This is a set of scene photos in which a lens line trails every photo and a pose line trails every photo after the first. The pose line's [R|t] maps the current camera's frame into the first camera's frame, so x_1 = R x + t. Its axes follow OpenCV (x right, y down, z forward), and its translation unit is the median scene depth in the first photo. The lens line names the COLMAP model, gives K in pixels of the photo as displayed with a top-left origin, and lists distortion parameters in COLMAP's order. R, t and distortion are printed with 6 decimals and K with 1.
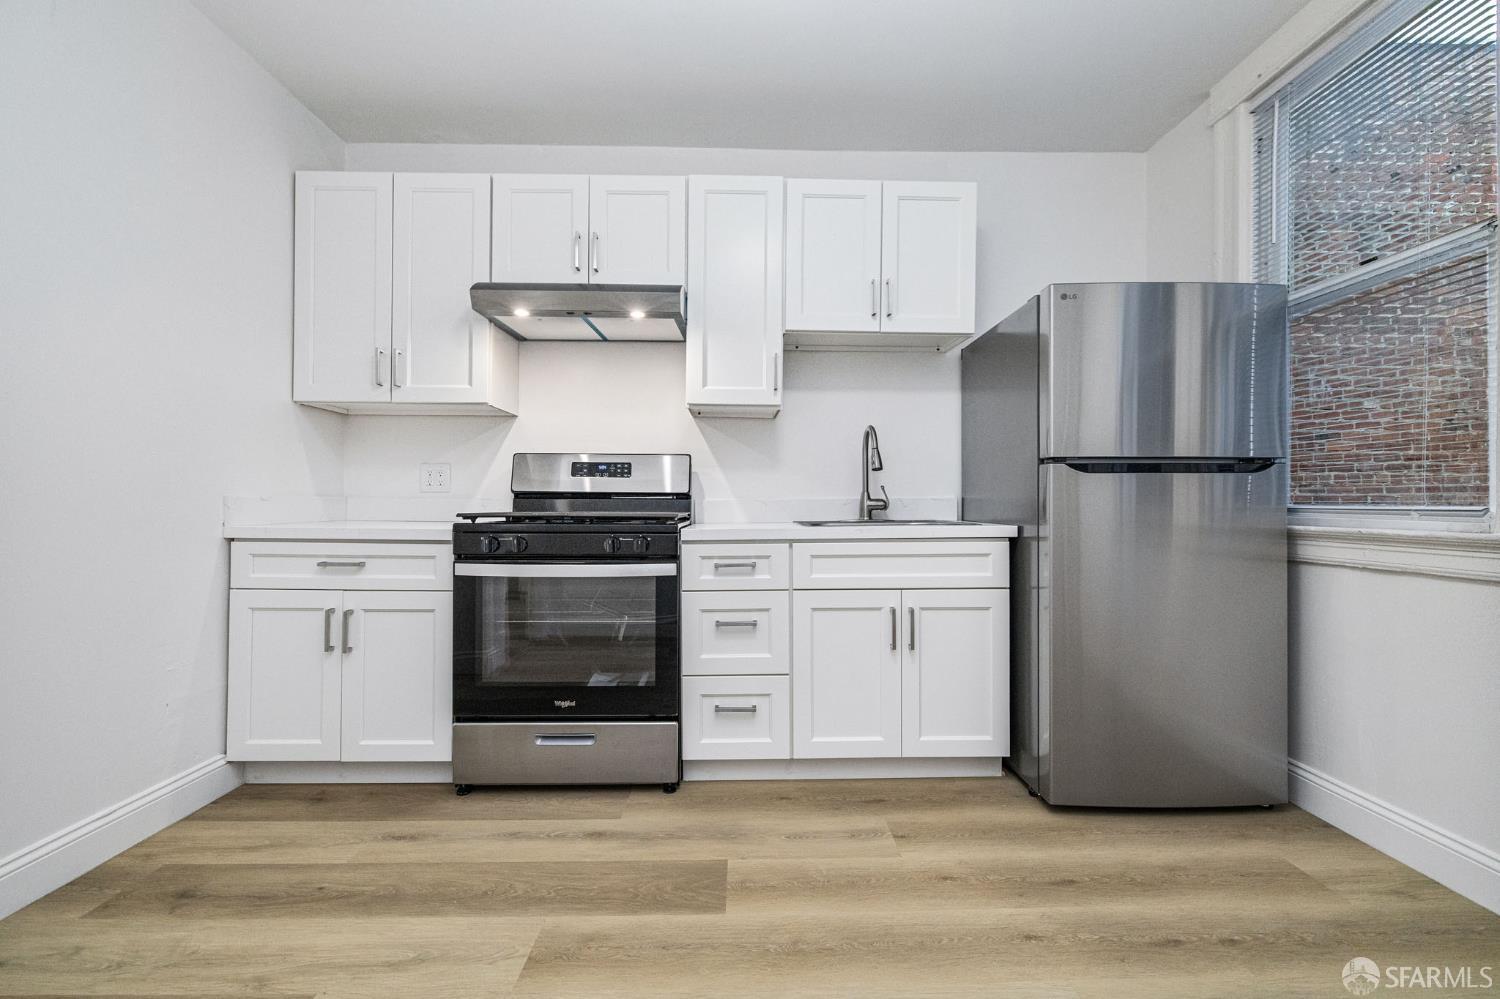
lens RADIAL K [[629.9, 0, 750.0], [0, 629.9, 499.5], [0, 0, 1]] dist [-0.000353, 0.000068]
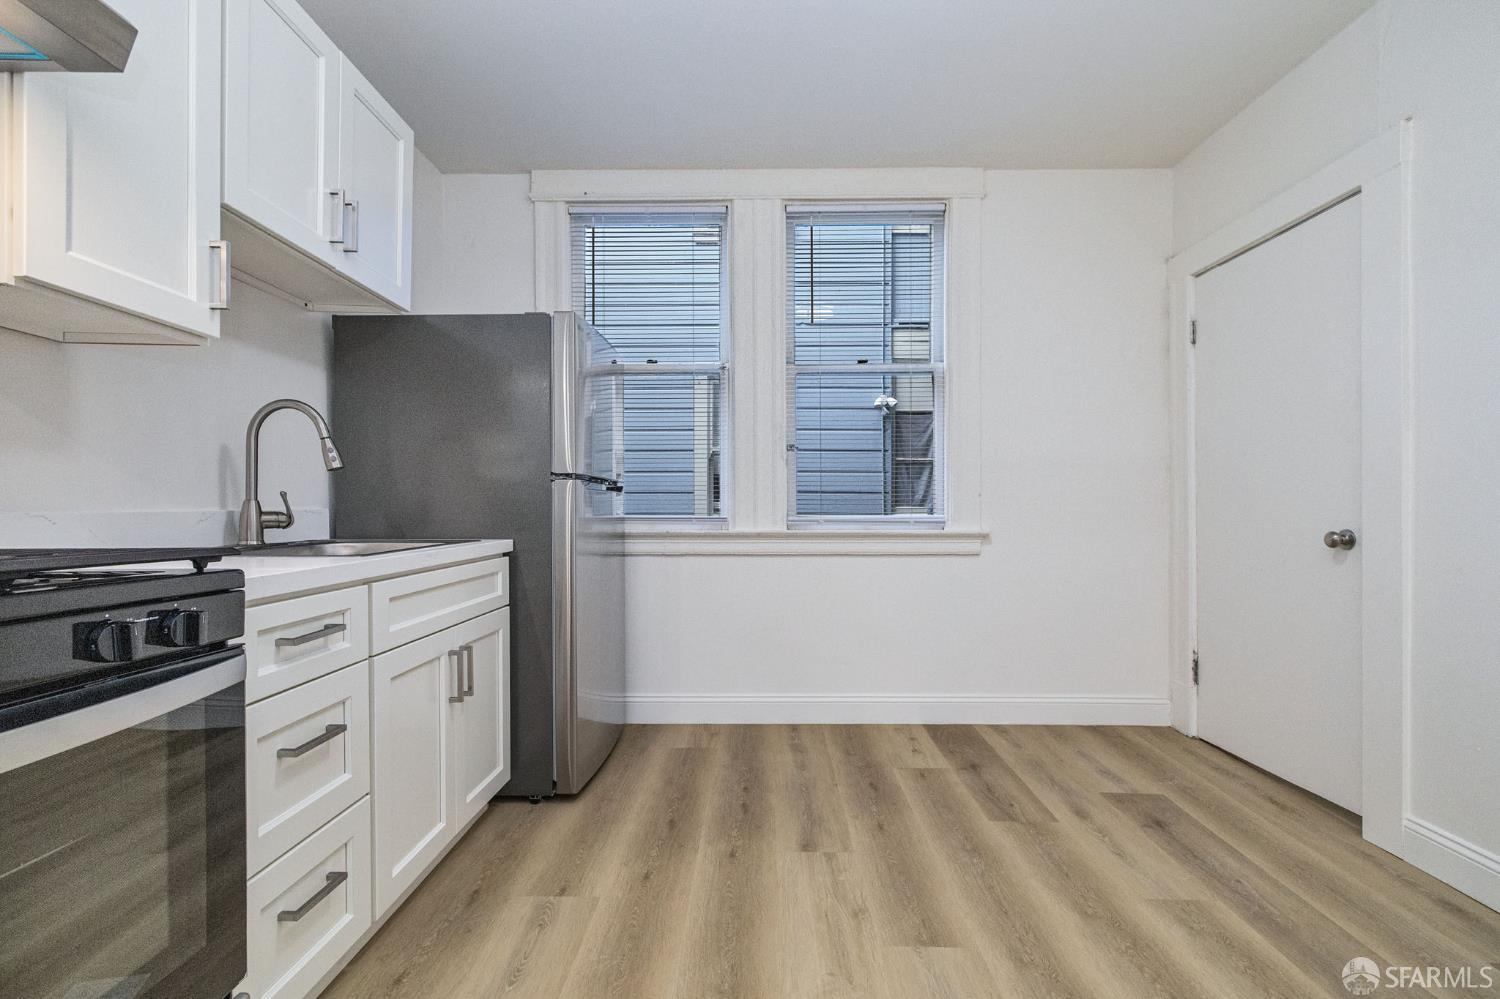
lens RADIAL K [[660.5, 0, 751.0], [0, 660.5, 512.0], [0, 0, 1]] dist [0.001124, 0.000091]
pose [[0.035603, -0.005676, 0.999350, -0.620763], [-0.005335, 0.999969, 0.005870, -0.009057], [-0.999352, -0.005541, 0.035572, 0.634660]]
